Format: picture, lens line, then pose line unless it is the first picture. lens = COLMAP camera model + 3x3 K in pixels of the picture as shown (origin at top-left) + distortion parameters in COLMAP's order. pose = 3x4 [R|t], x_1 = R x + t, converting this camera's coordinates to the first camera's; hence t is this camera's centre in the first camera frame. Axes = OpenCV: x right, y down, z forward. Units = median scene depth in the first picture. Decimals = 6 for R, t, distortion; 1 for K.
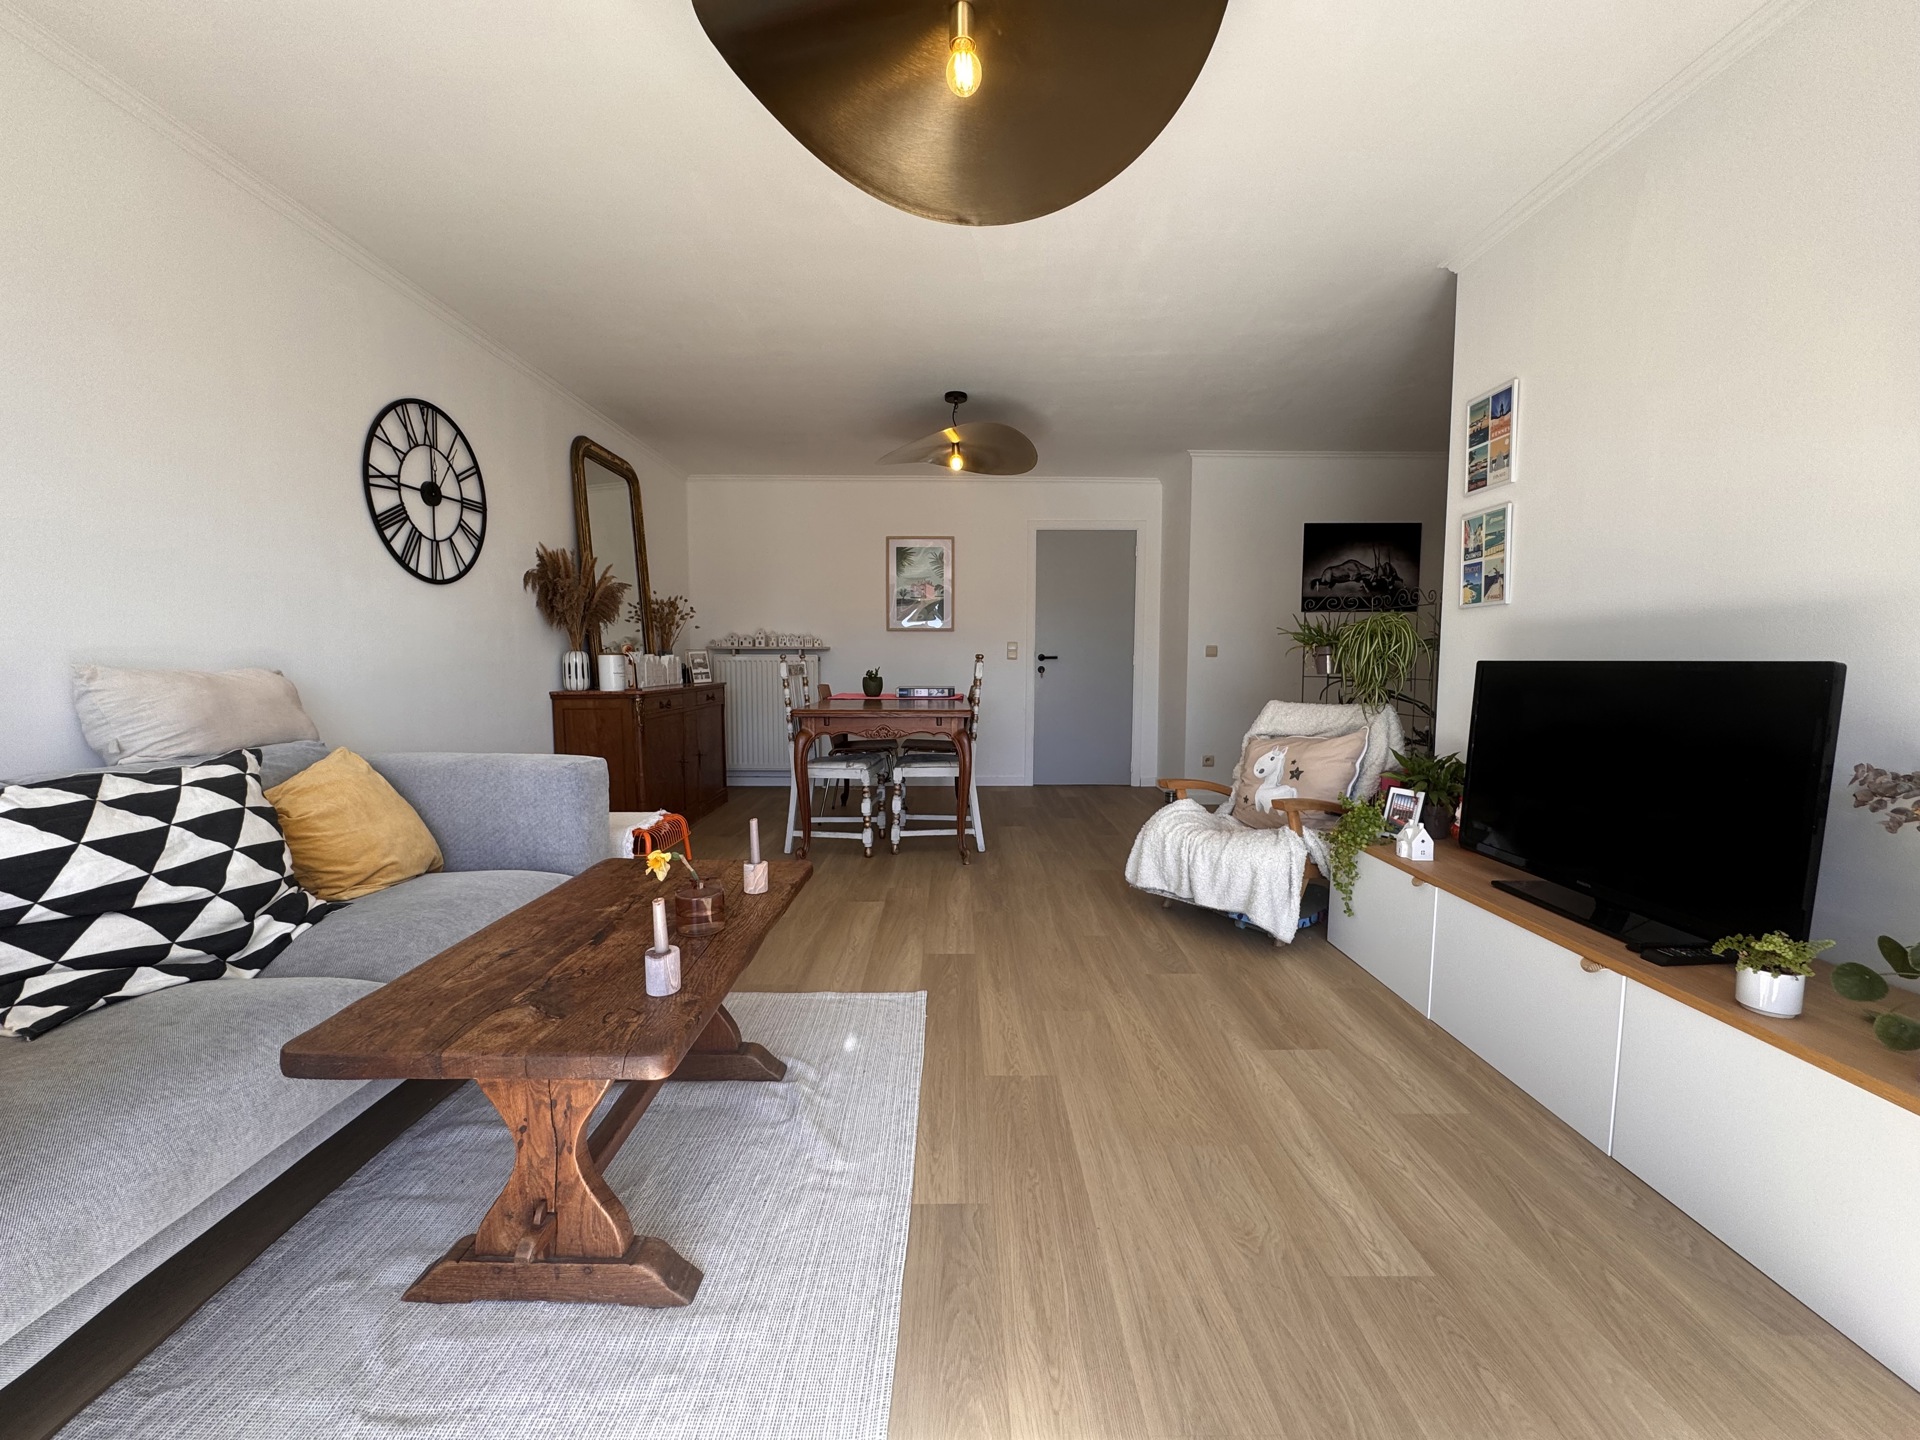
lens RADIAL K [[766.7, 0, 960.4], [0, 766.7, 718.1], [0, 0, 1]] dist [-0.001128, 0.000198]
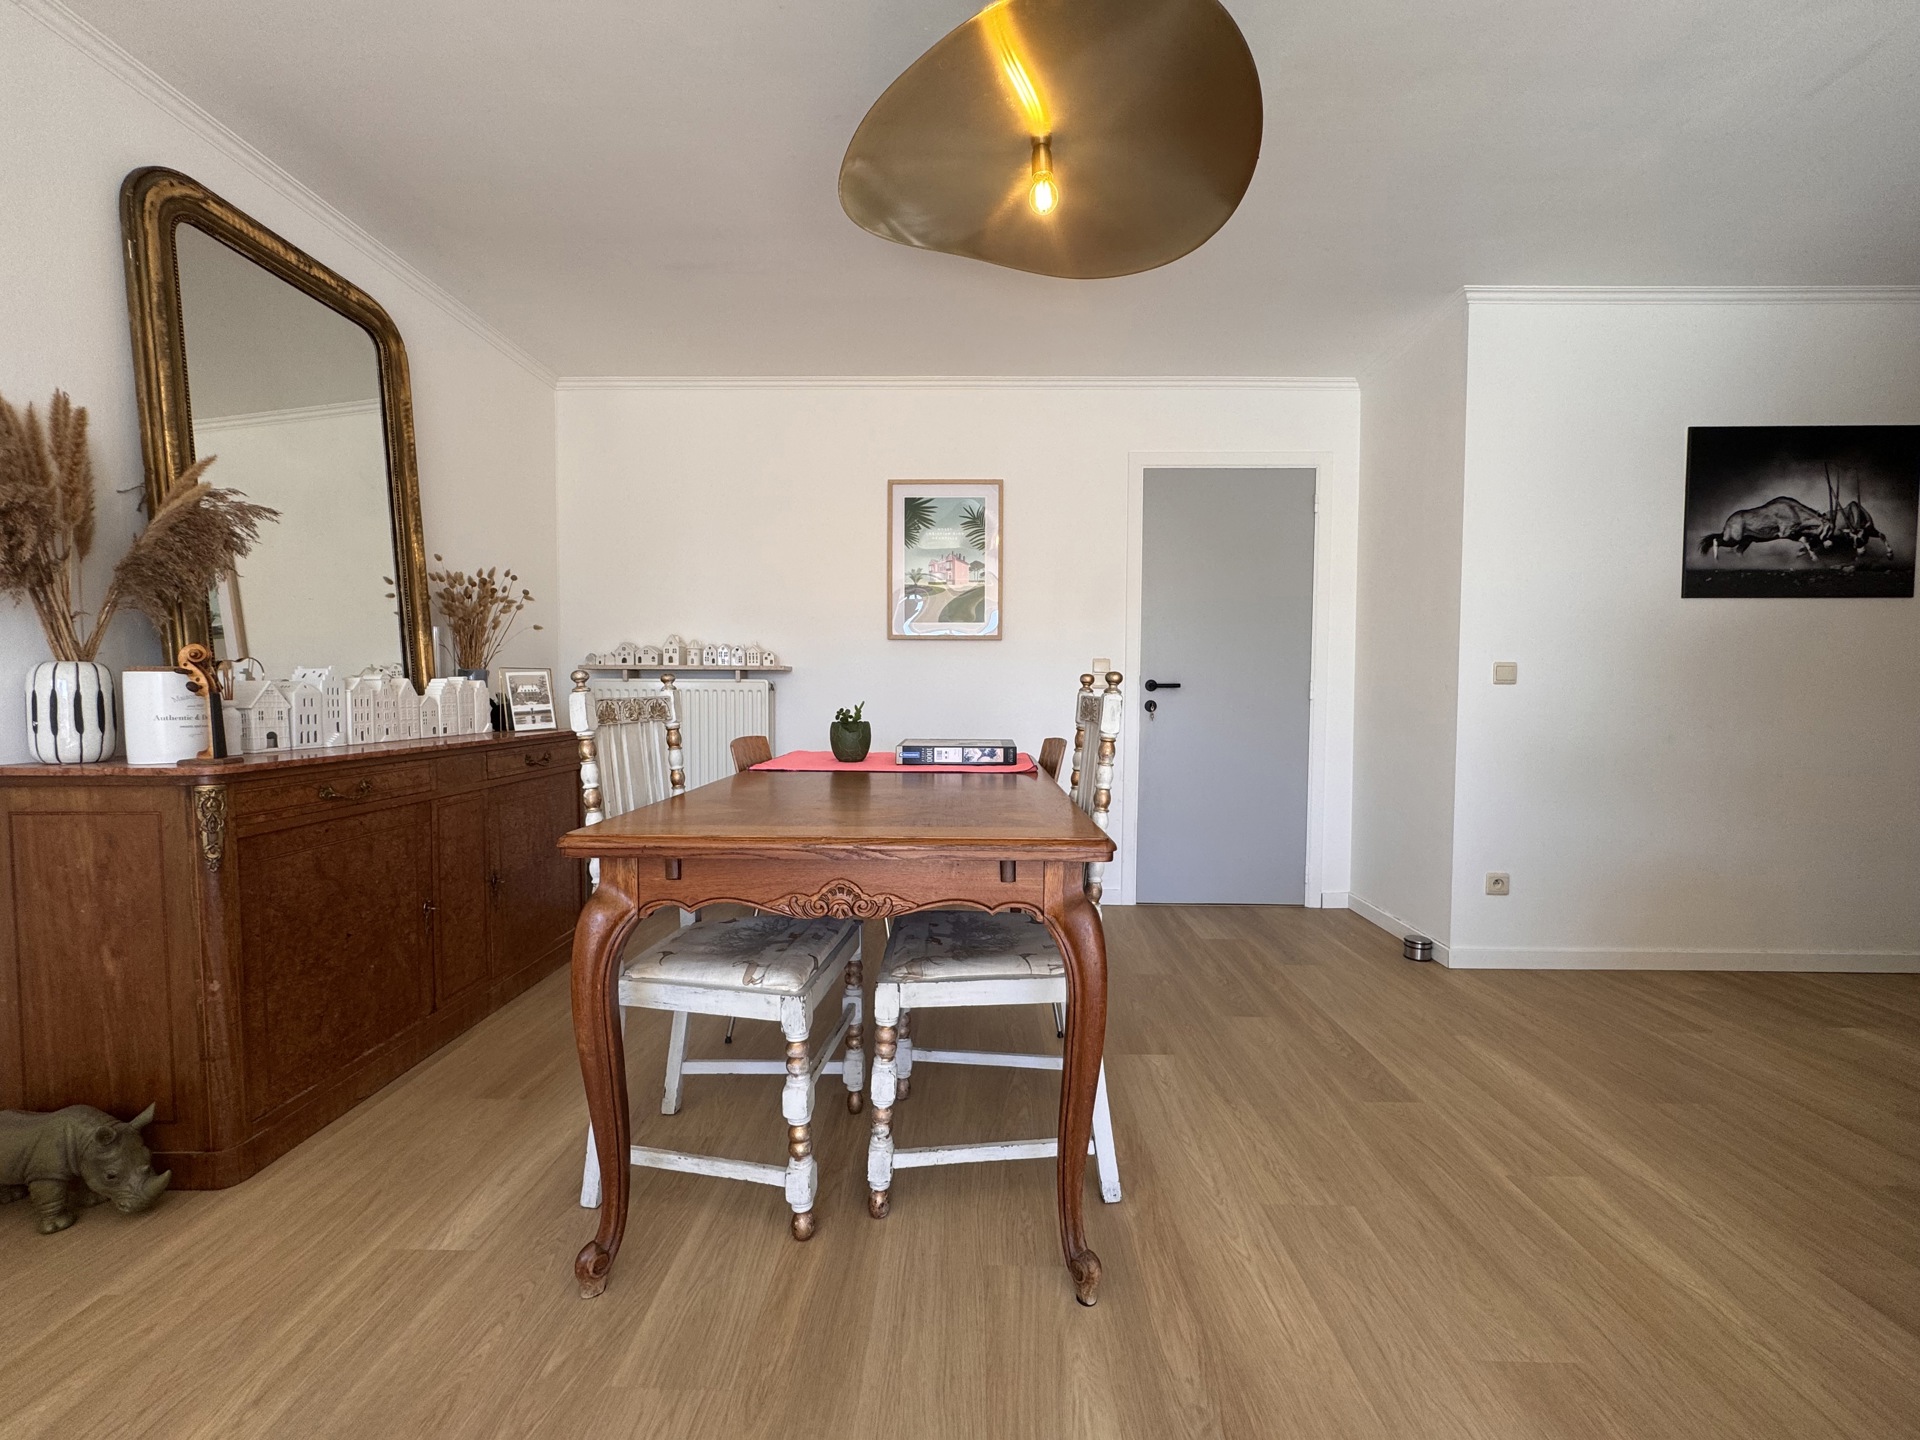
lens RADIAL K [[766.7, 0, 960.4], [0, 766.7, 718.1], [0, 0, 1]] dist [-0.001128, 0.000198]
pose [[0.999682, 0.004138, -0.024864, -0.054009], [-0.005127, 0.999194, -0.039823, -0.064557], [0.024679, 0.039937, 0.998897, 0.886691]]
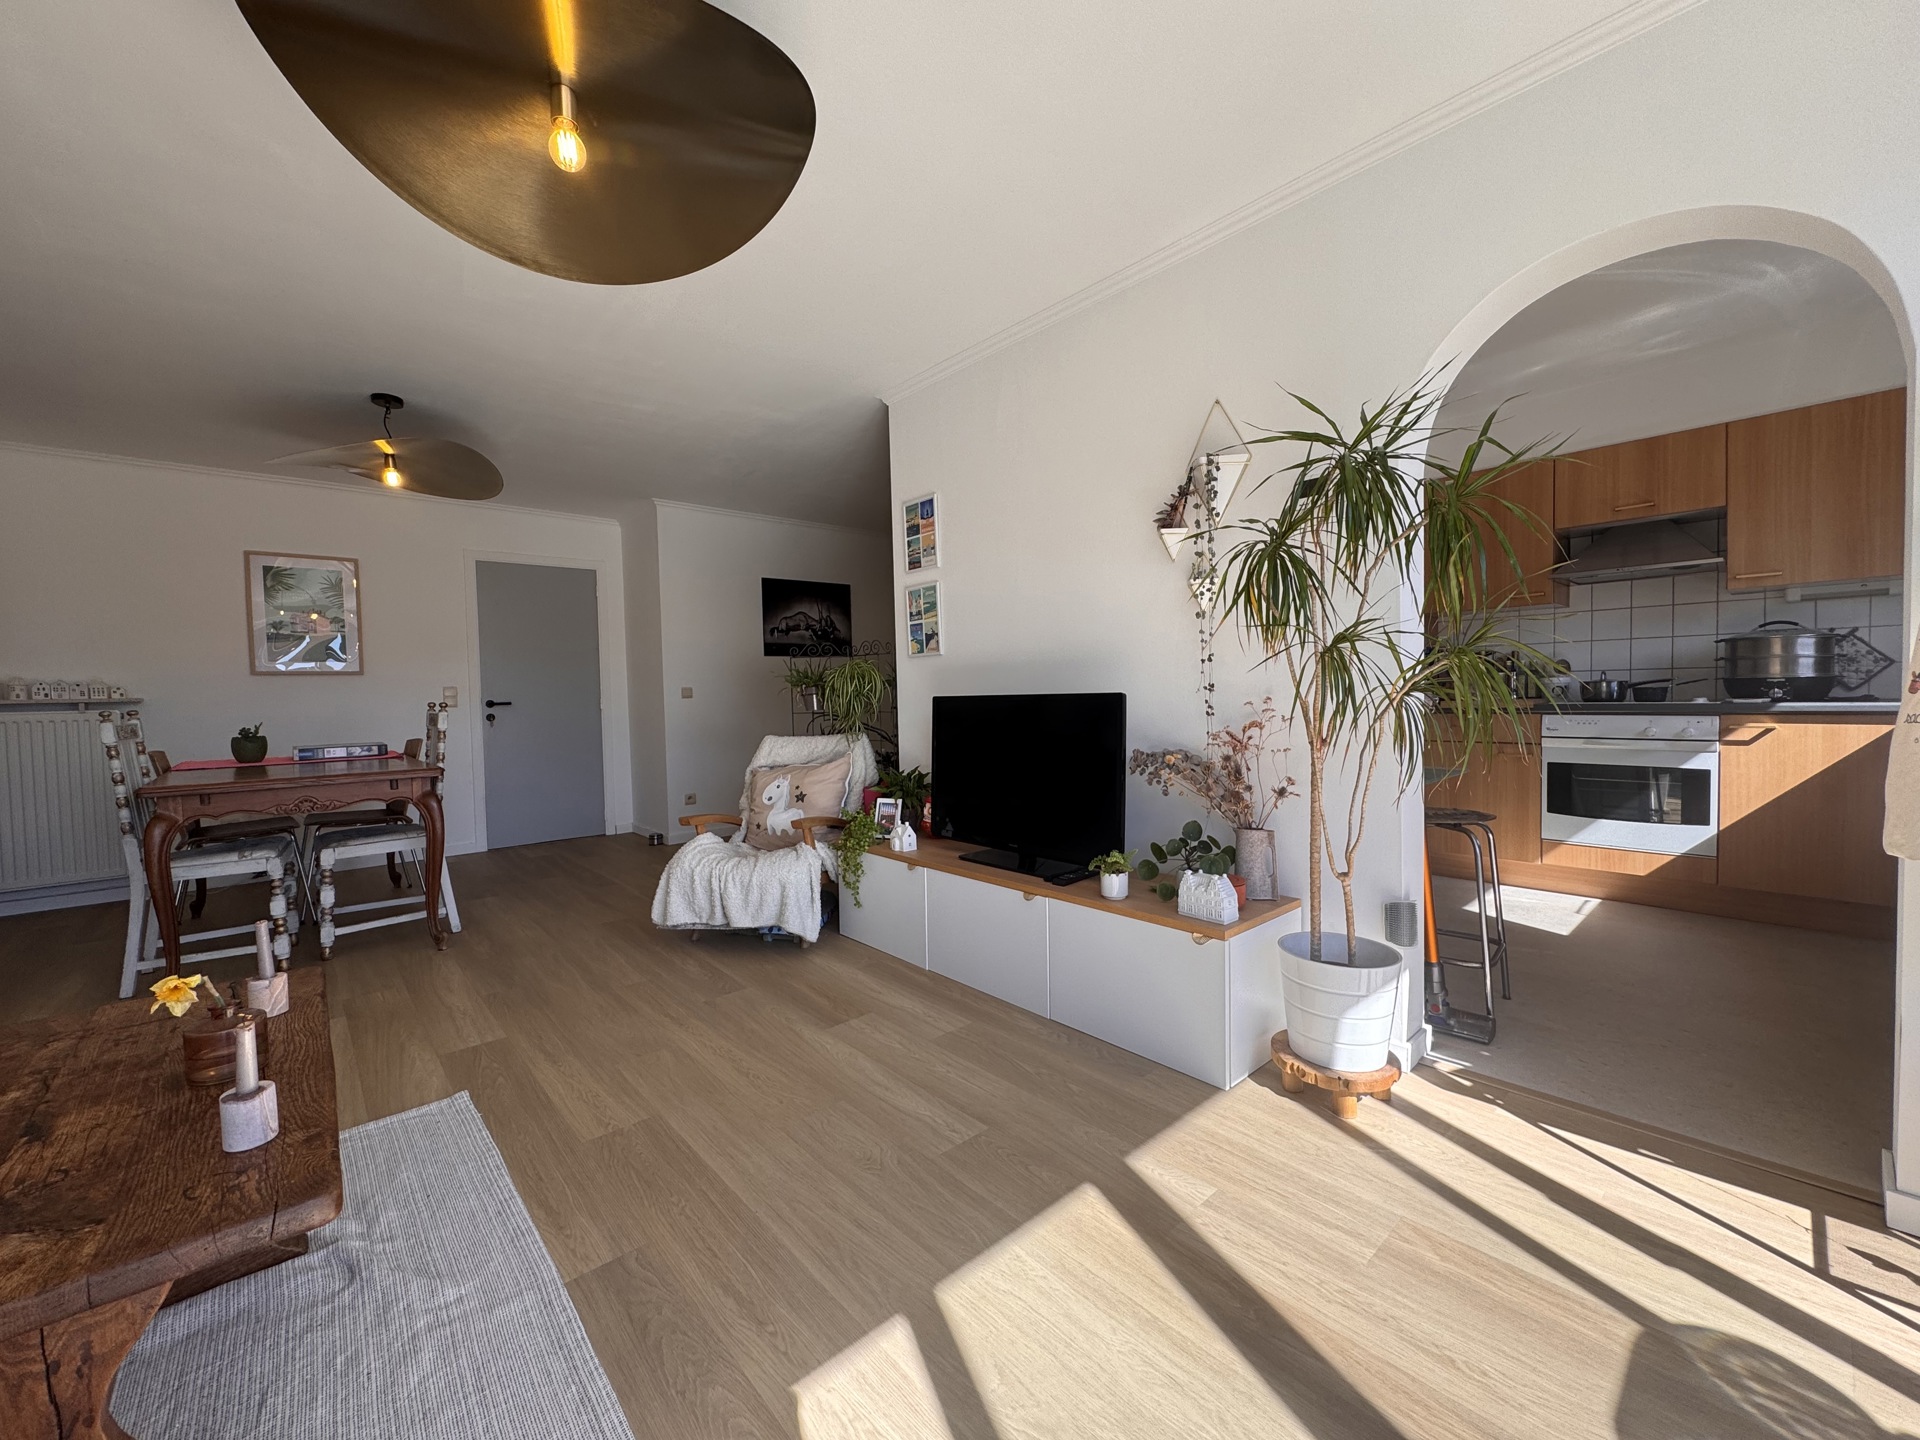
lens RADIAL K [[766.7, 0, 960.4], [0, 766.7, 718.1], [0, 0, 1]] dist [-0.001128, 0.000198]
pose [[0.752476, -0.042635, 0.657238, -0.145411], [0.076840, 0.996771, -0.023313, -0.001080], [-0.654122, 0.068044, 0.753322, -0.041015]]
